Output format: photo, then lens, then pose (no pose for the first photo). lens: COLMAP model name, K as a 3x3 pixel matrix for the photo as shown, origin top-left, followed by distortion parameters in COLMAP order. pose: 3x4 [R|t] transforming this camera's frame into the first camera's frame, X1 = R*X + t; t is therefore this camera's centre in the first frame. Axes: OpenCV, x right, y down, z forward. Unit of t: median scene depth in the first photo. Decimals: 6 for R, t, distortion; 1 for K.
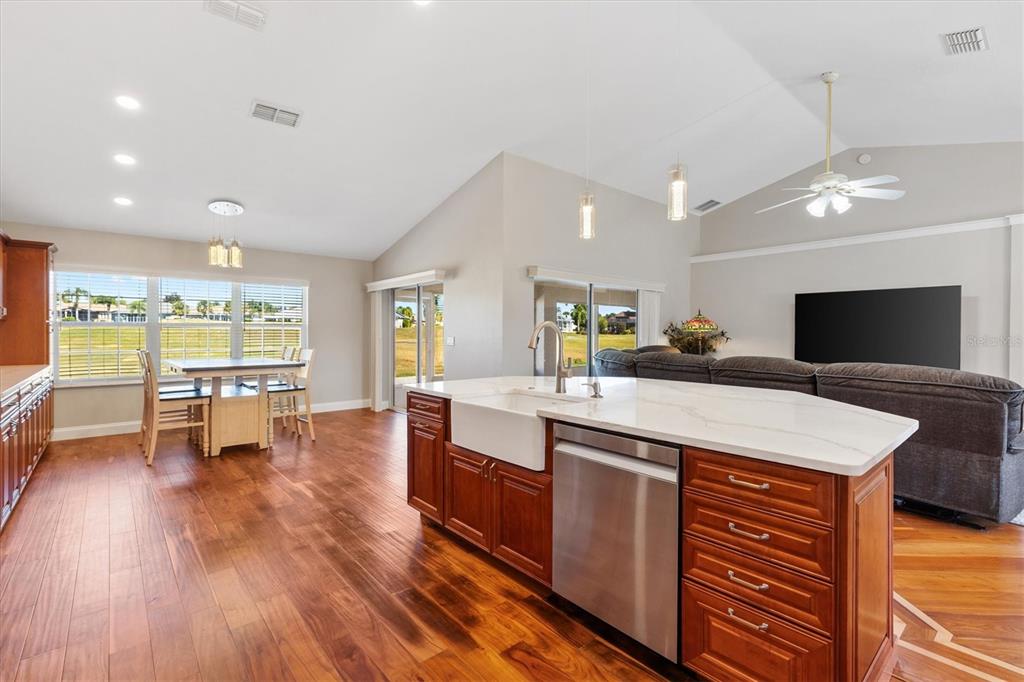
lens RADIAL K [[464.7, 0, 516.0], [0, 464.7, 333.0], [0, 0, 1]] dist [0.009994, 0.000099]
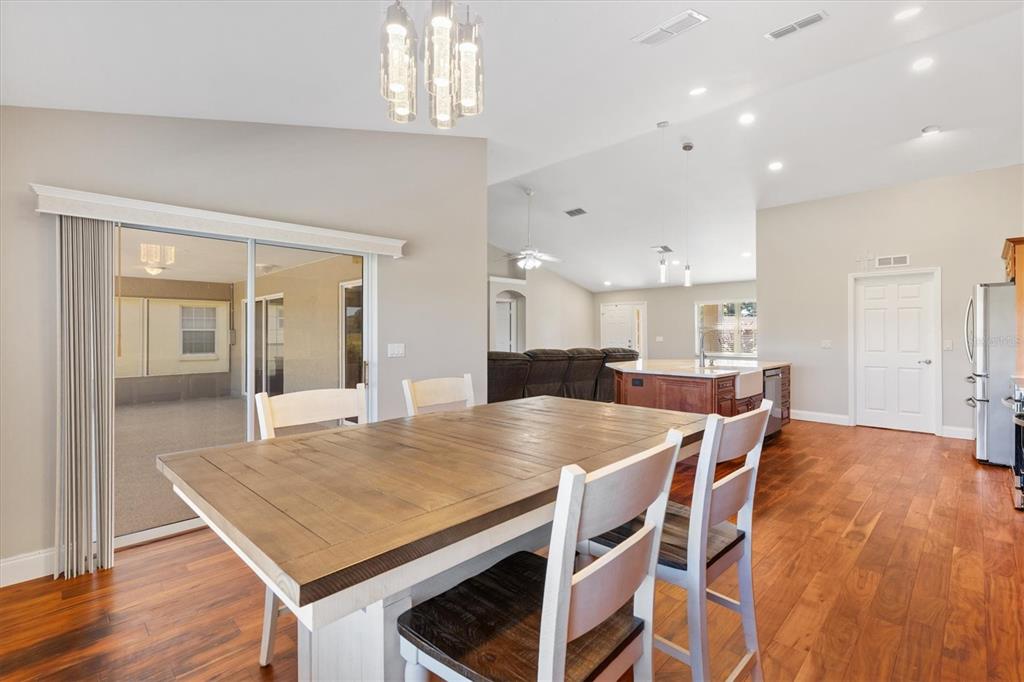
lens RADIAL K [[468.0, 0, 514.7], [0, 468.0, 329.3], [0, 0, 1]] dist [0.012881, 0.000405]
pose [[-0.074806, 0.003131, 0.997193, -1.842409], [0.001874, 0.999994, -0.002999, -0.024651], [-0.997196, 0.001644, -0.074811, 1.968116]]
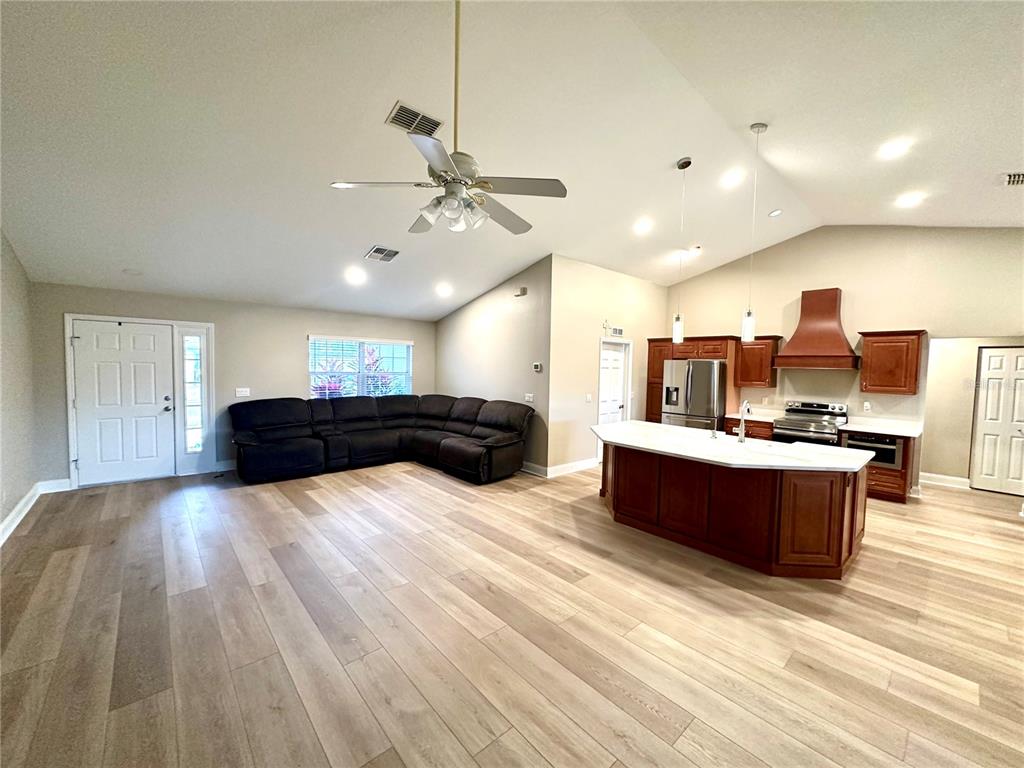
lens RADIAL K [[411.4, 0, 511.2], [0, 411.4, 386.8], [0, 0, 1]] dist [0.001429, 0.000244]
pose [[-0.999619, -0.026062, -0.009044, 0.976641], [-0.026503, 0.998265, 0.052571, -0.132211], [0.007658, 0.052791, -0.998576, 2.555756]]
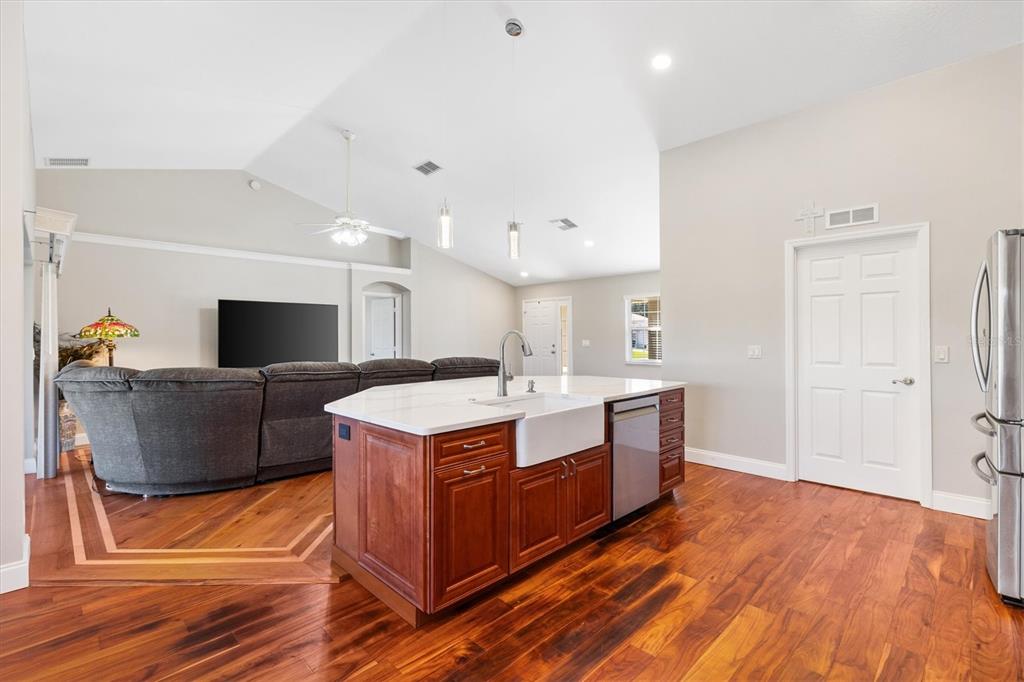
lens RADIAL K [[464.7, 0, 516.0], [0, 464.7, 333.0], [0, 0, 1]] dist [0.009994, 0.000099]
pose [[-0.075106, 0.002680, 0.997172, -1.011427], [0.006569, 0.999976, -0.002193, -0.015895], [-0.997154, 0.006386, -0.075121, 1.074100]]
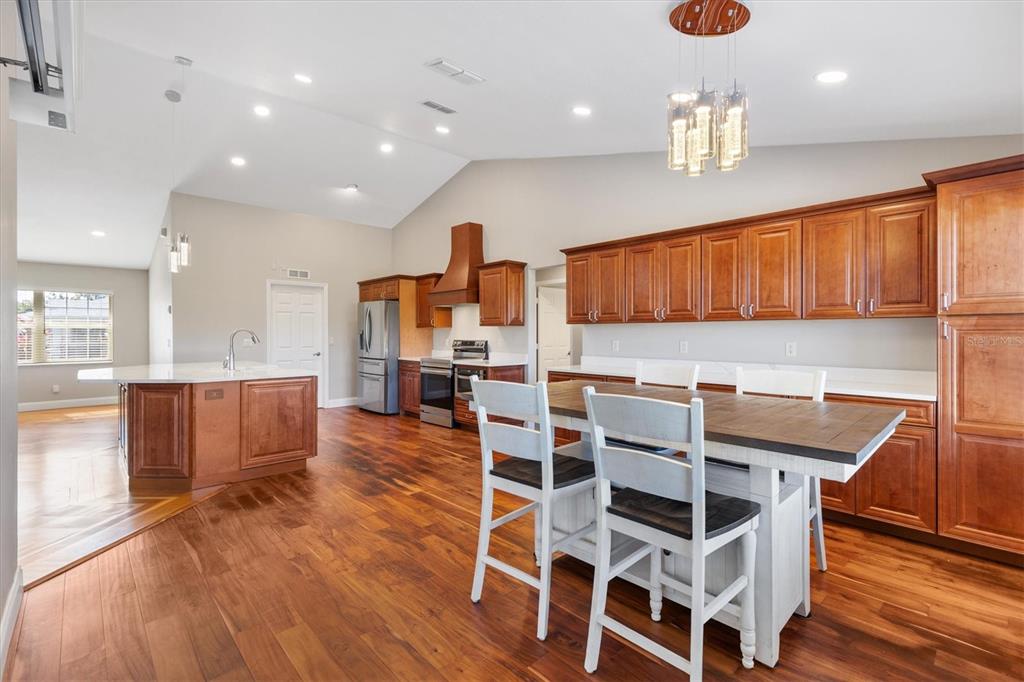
lens RADIAL K [[454.6, 0, 526.3], [0, 454.6, 336.5], [0, 0, 1]] dist [-0.002279, -0.000231]
pose [[-0.998301, -0.002518, -0.058205, -0.905613], [-0.002952, 0.999969, 0.007366, -0.008798], [0.058185, 0.007525, -0.998277, 2.774034]]
